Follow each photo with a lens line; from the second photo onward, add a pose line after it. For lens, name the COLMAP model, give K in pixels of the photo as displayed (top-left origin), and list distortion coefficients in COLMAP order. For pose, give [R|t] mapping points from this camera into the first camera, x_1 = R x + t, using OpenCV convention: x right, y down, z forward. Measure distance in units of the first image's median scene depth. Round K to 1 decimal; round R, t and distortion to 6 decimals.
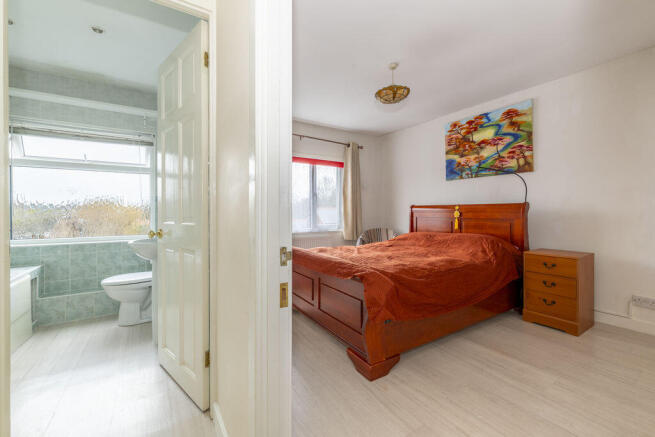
lens RADIAL K [[278.0, 0, 322.6], [0, 278.0, 213.6], [0, 0, 1]] dist [0.002439, 0.000020]
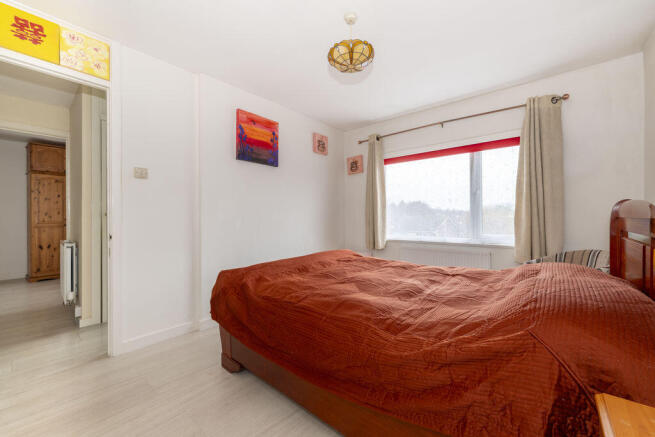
lens RADIAL K [[264.4, 0, 329.3], [0, 264.4, 216.7], [0, 0, 1]] dist [-0.000702, 0.000803]
pose [[0.277335, 0.003243, -0.960768, 0.942740], [-0.002150, 0.999994, 0.002755, -0.013166], [0.960771, 0.001301, 0.277341, 0.782139]]
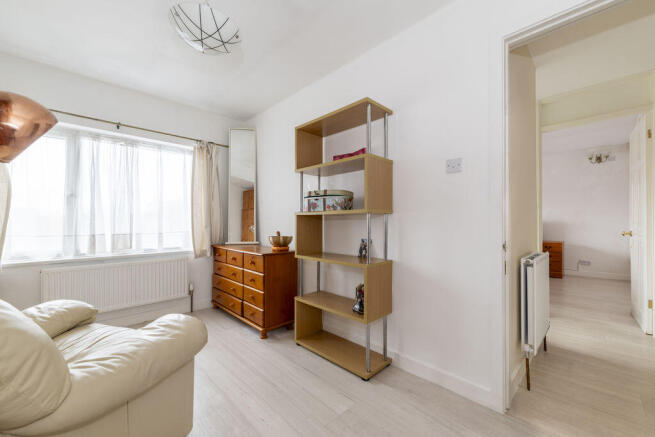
lens RADIAL K [[264.4, 0, 328.3], [0, 264.4, 221.6], [0, 0, 1]] dist [-0.000702, 0.000803]
pose [[0.970712, 0.006078, 0.240168, -1.198474], [-0.004040, 0.999952, -0.008977, 0.015732], [-0.240211, 0.007744, 0.970690, -0.502979]]
